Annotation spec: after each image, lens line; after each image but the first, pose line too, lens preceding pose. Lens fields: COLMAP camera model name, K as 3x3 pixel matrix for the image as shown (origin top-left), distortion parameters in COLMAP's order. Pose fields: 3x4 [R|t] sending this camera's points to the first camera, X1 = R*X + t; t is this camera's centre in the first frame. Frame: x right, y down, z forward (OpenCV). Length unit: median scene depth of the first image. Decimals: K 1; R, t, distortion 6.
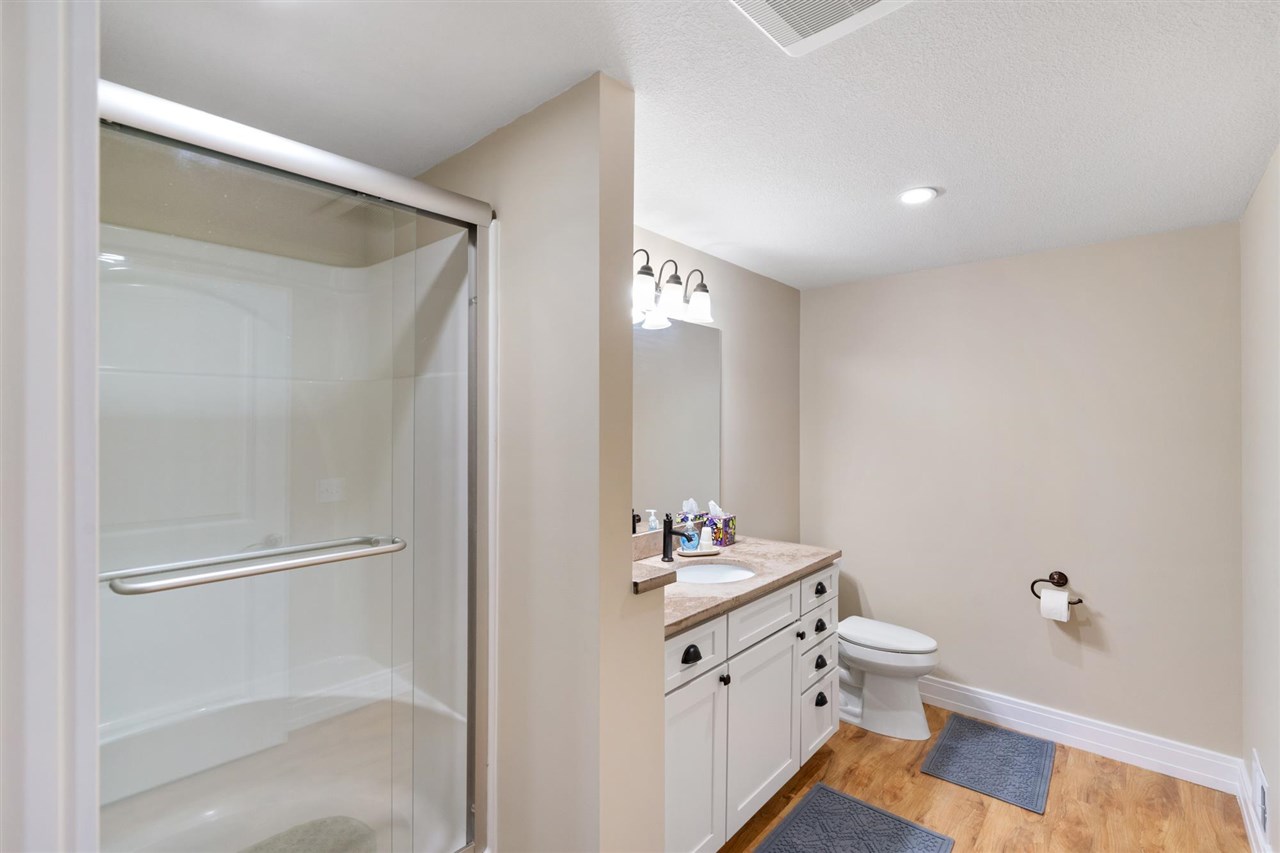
lens RADIAL K [[587.8, 0, 647.0], [0, 587.8, 423.8], [0, 0, 1]] dist [-0.000681, 0.000856]
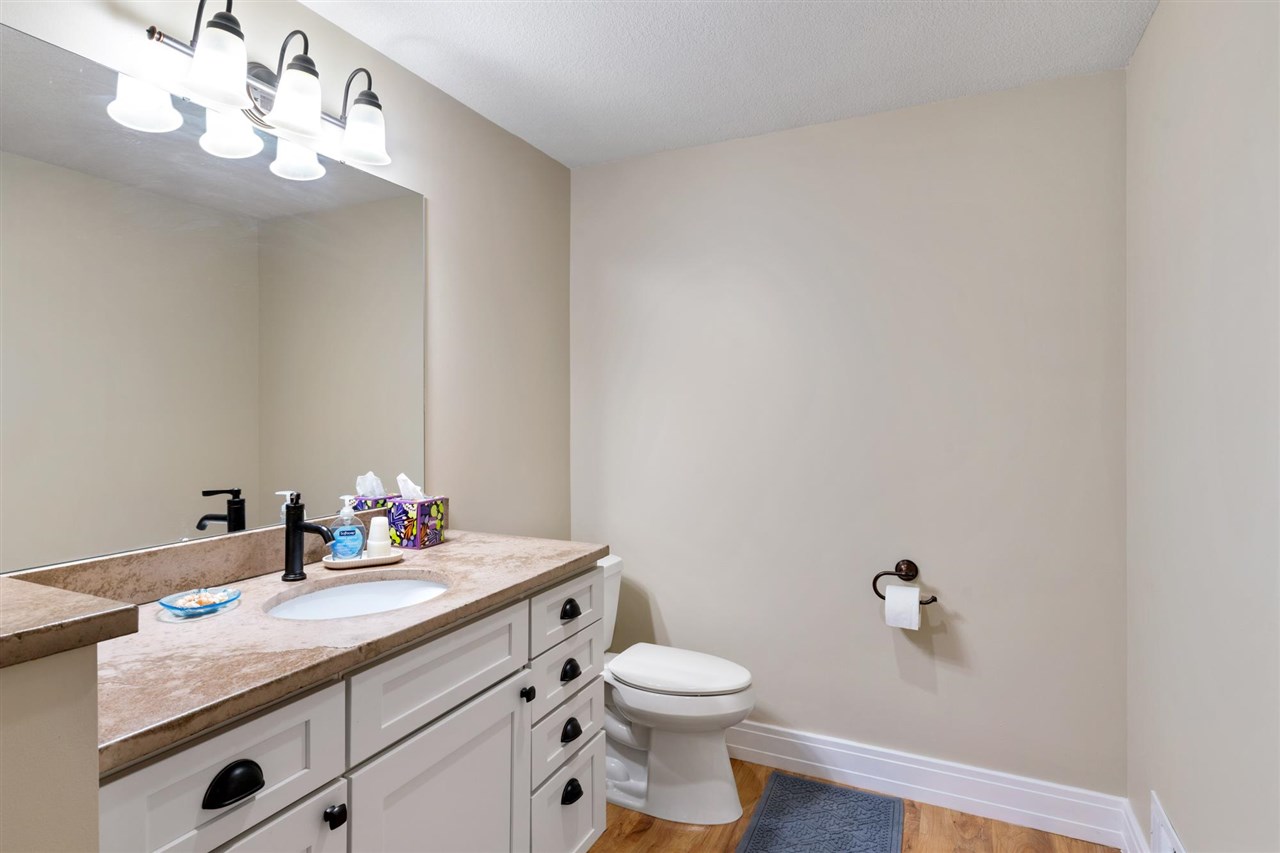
lens RADIAL K [[645.3, 0, 640.0], [0, 645.3, 426.5], [0, 0, 1]] dist [0.005101, 0.000714]
pose [[0.967569, -0.003627, 0.252580, 0.191355], [0.002219, 0.999980, 0.005860, 0.085308], [-0.252597, -0.005110, 0.967558, 0.327504]]
